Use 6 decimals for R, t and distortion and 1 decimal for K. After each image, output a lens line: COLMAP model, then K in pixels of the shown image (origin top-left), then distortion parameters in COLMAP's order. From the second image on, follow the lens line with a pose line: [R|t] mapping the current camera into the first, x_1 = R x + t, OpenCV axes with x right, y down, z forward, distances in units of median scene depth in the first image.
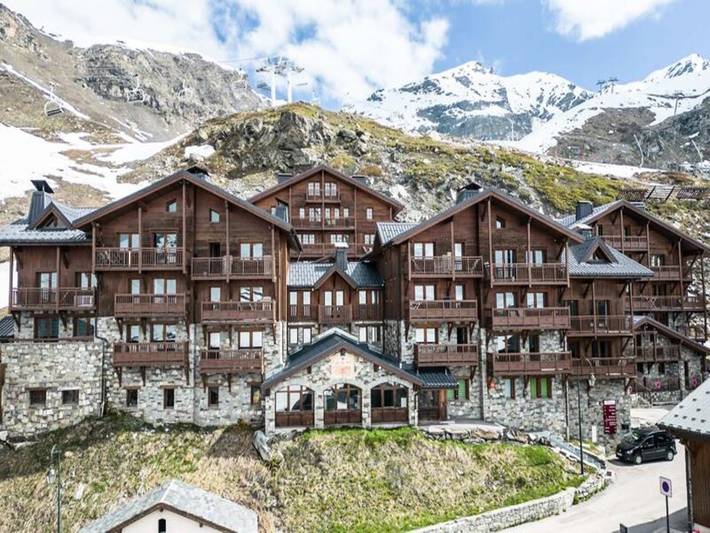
lens RADIAL K [[551.1, 0, 355.0], [0, 551.1, 266.5], [0, 0, 1]] dist [0.104364, -0.120243]
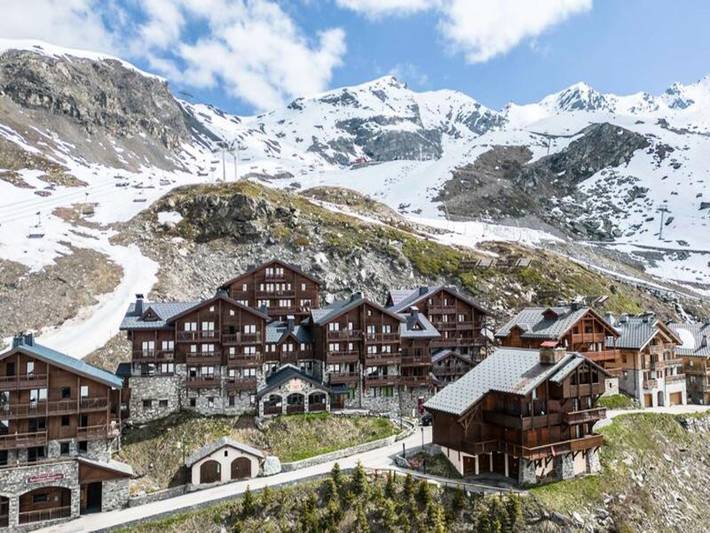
lens RADIAL K [[551.1, 0, 355.0], [0, 551.1, 266.5], [0, 0, 1]] dist [0.104364, -0.120243]
pose [[0.989255, 0.006048, 0.146078, -0.070731], [-0.006039, 0.999982, -0.000506, -0.178363], [-0.146079, -0.000381, 0.989273, -0.740135]]
